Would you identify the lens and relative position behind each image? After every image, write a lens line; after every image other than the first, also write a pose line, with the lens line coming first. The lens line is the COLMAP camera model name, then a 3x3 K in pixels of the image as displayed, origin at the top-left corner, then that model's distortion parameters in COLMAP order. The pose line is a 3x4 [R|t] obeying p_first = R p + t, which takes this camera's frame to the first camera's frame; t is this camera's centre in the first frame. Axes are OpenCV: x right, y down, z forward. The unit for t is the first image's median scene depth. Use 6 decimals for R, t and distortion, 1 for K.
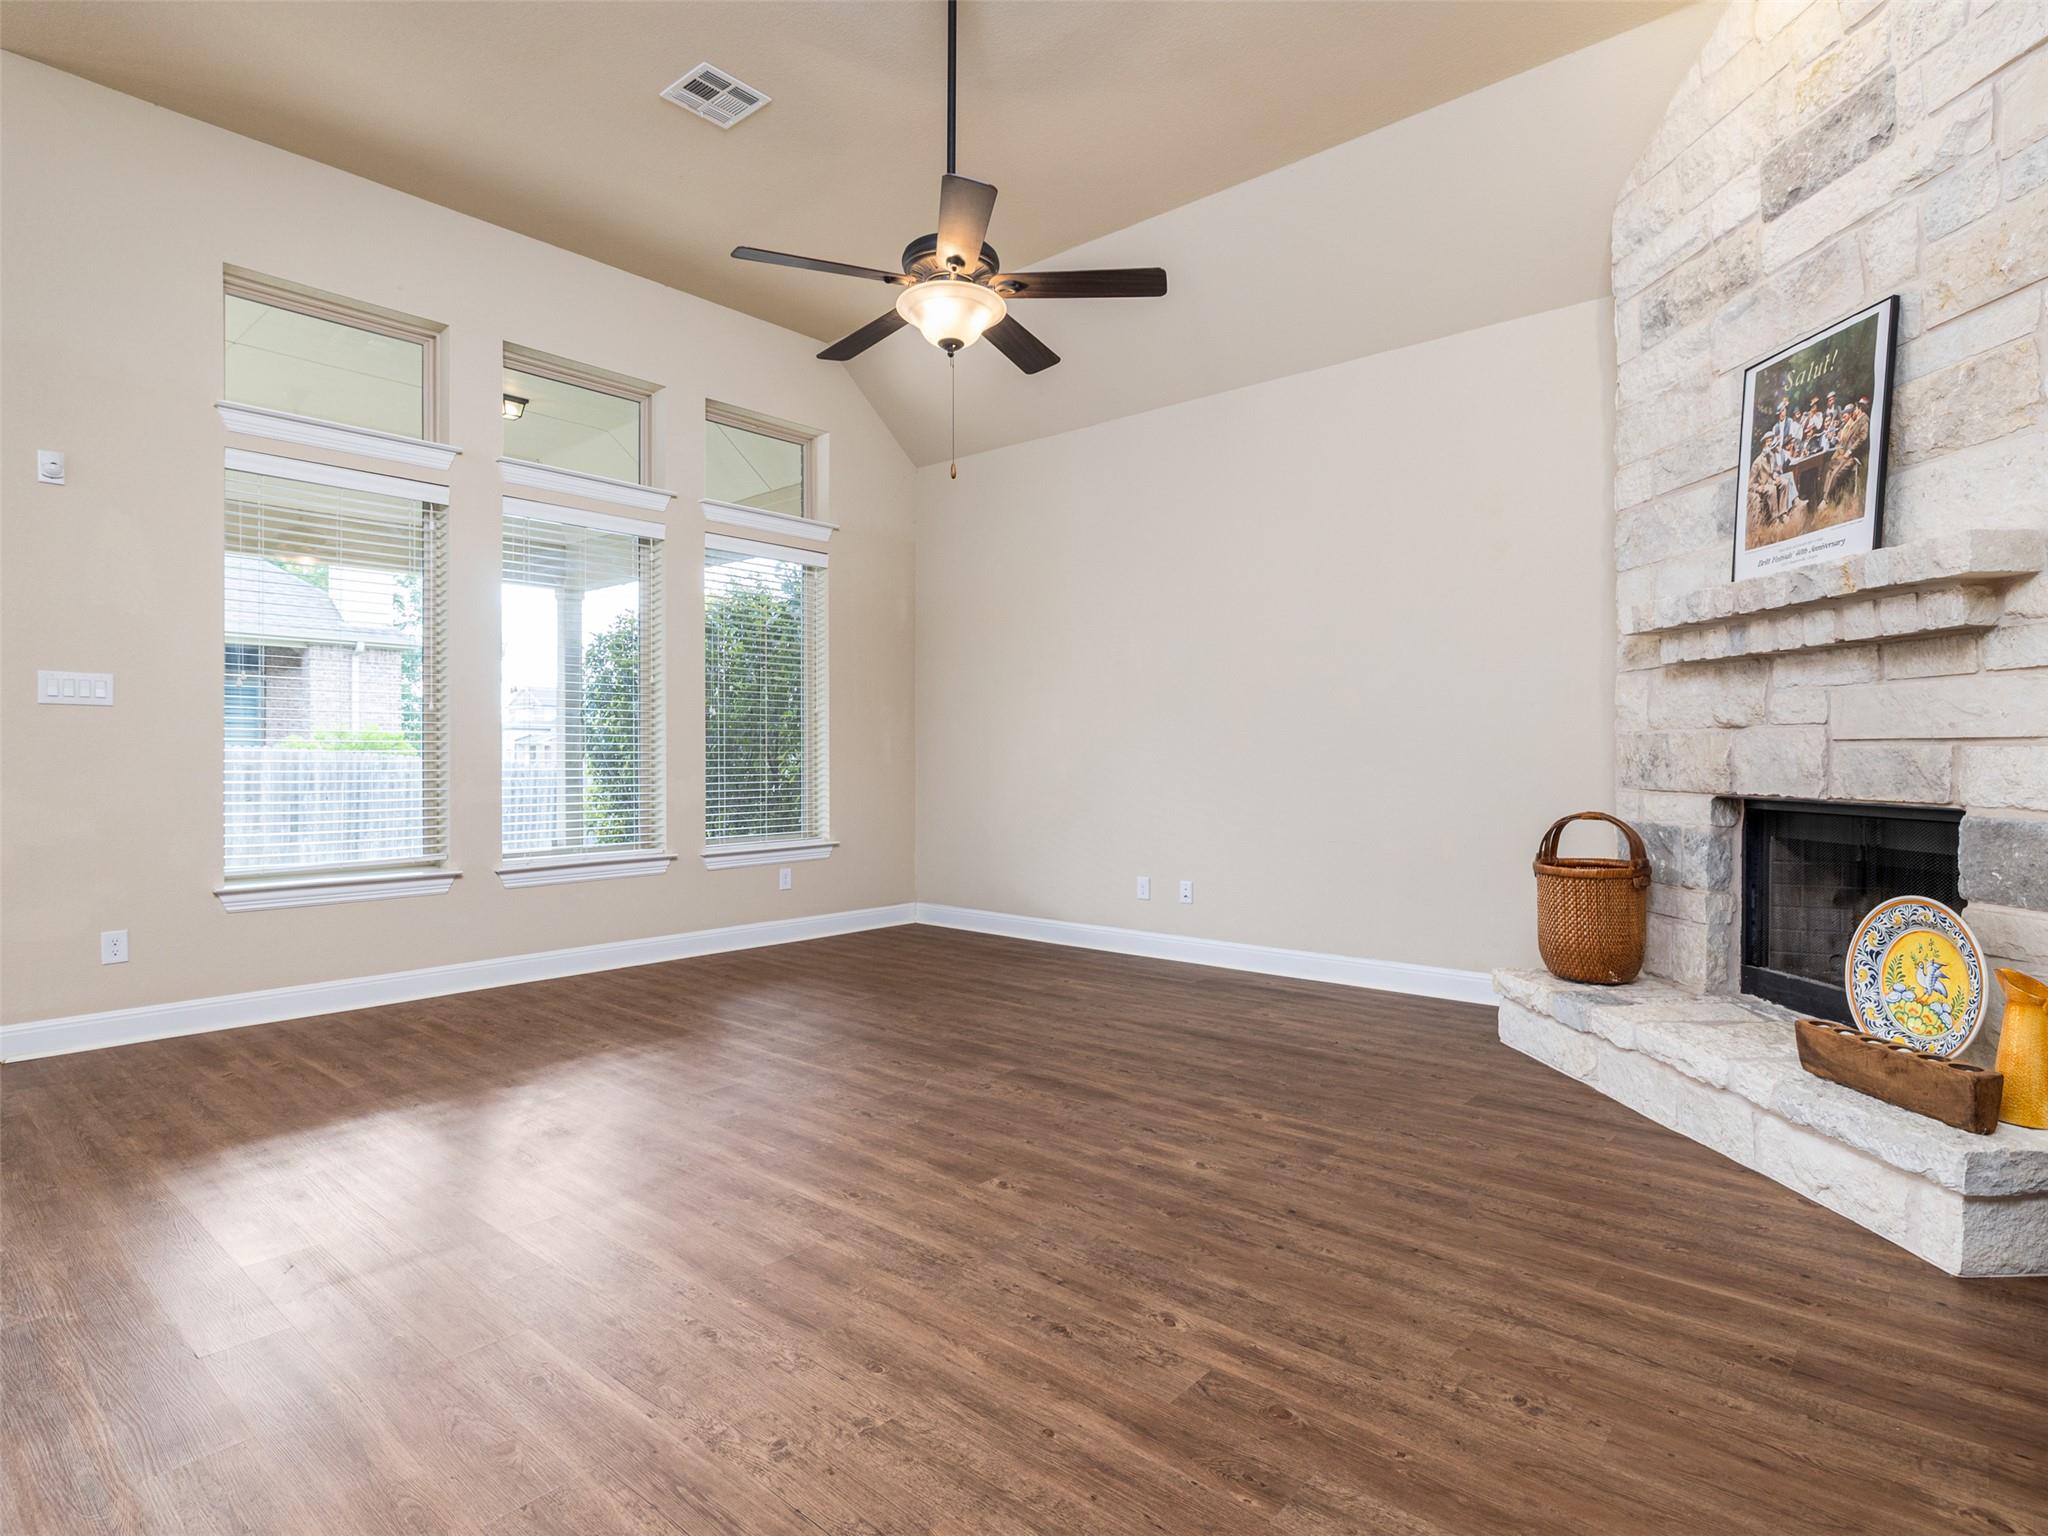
lens RADIAL K [[1090.1, 0, 1030.2], [0, 1090.1, 760.7], [0, 0, 1]] dist [-0.003340, -0.000655]
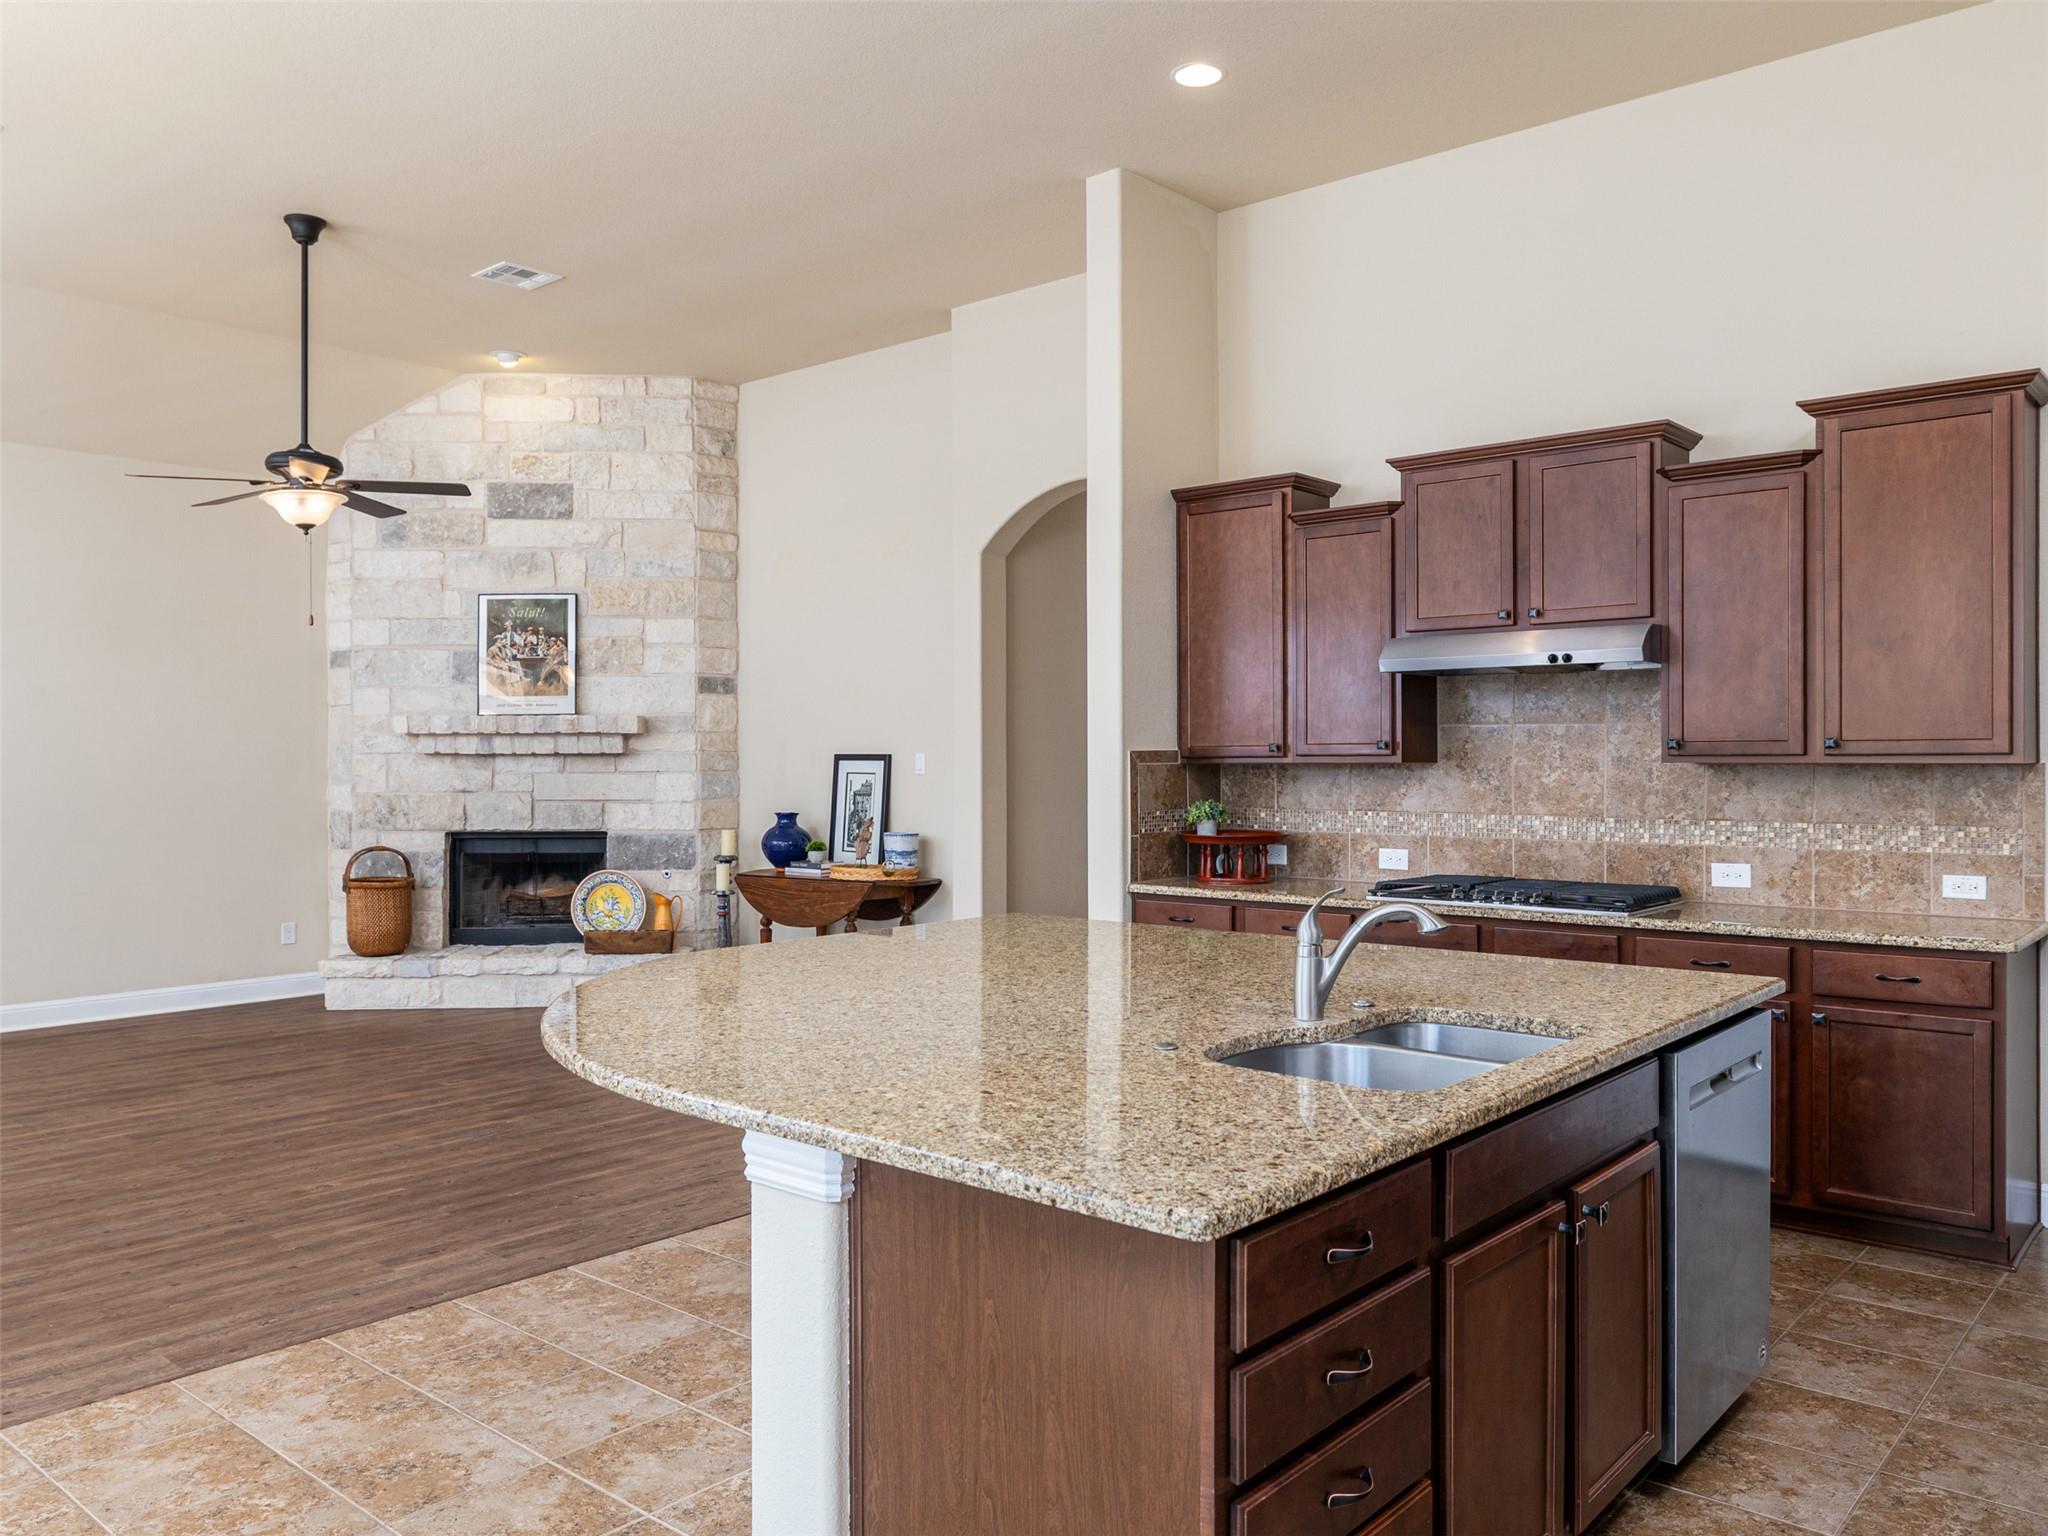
lens RADIAL K [[1530.1, 0, 1027.4], [0, 1530.1, 771.7], [0, 0, 1]] dist [0.001286, 0.002014]
pose [[-0.003253, -0.007789, 0.999964, -2.006442], [0.004968, 0.999957, 0.007805, -0.085471], [-0.999982, 0.004993, -0.003214, 0.104729]]
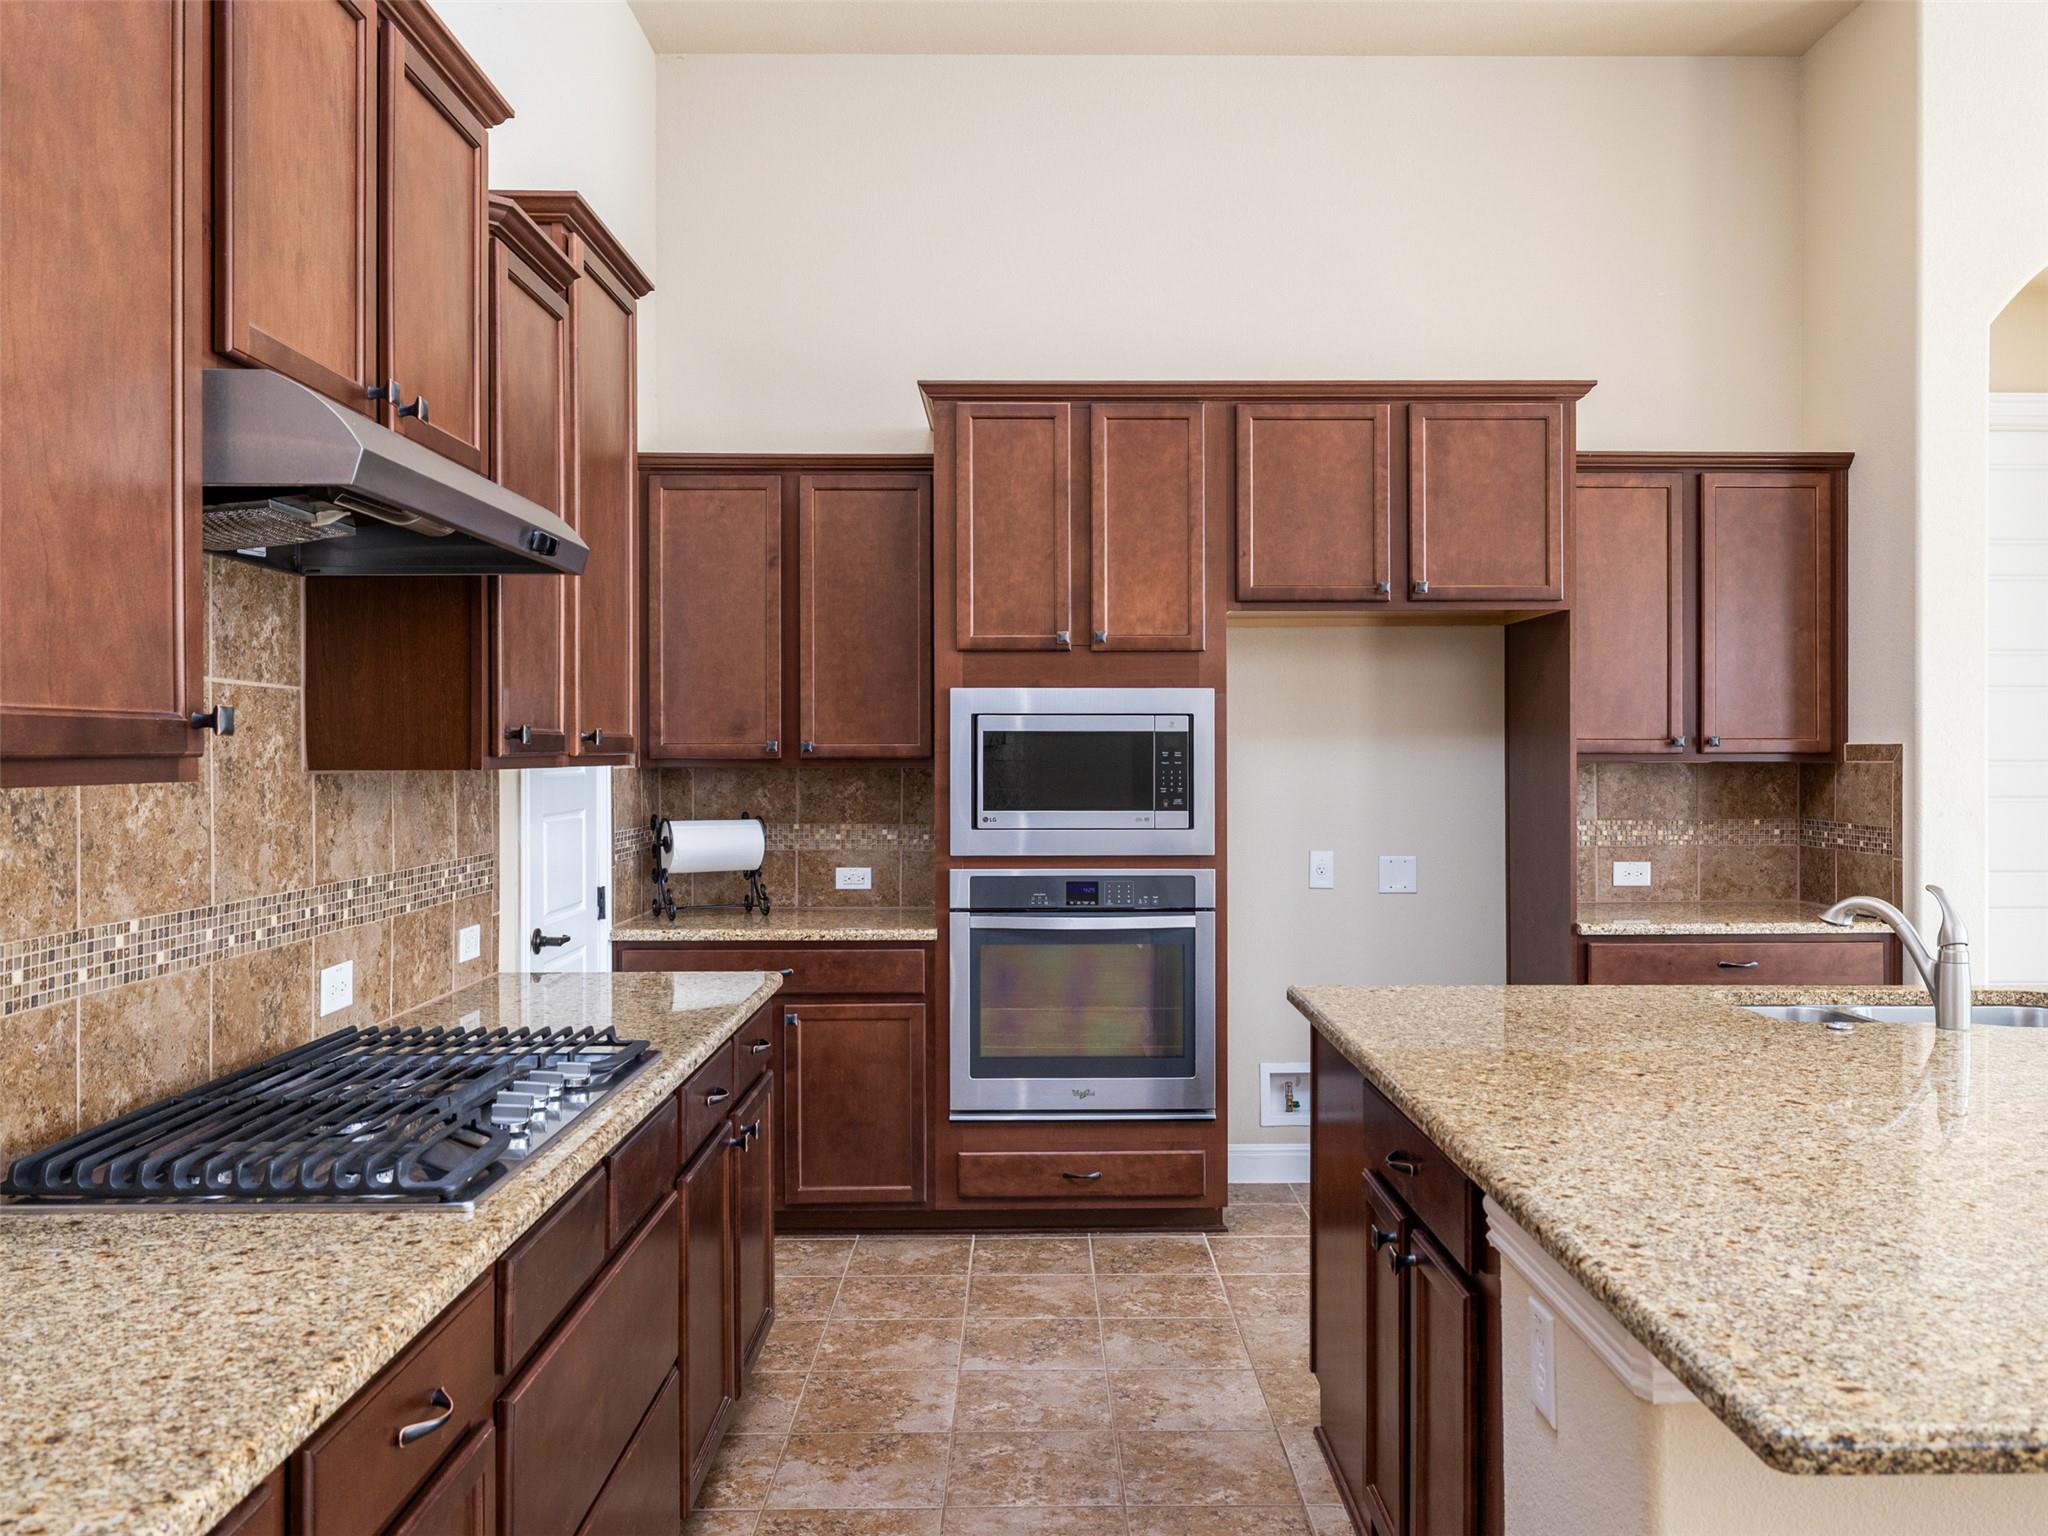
lens RADIAL K [[1620.6, 0, 1057.6], [0, 1620.6, 752.5], [0, 0, 1]] dist [0.001013, -0.002202]
pose [[-0.743875, 0.003554, -0.668309, -0.195956], [0.001195, 0.999991, 0.003989, -0.091428], [0.668318, 0.002168, -0.743873, 0.271193]]
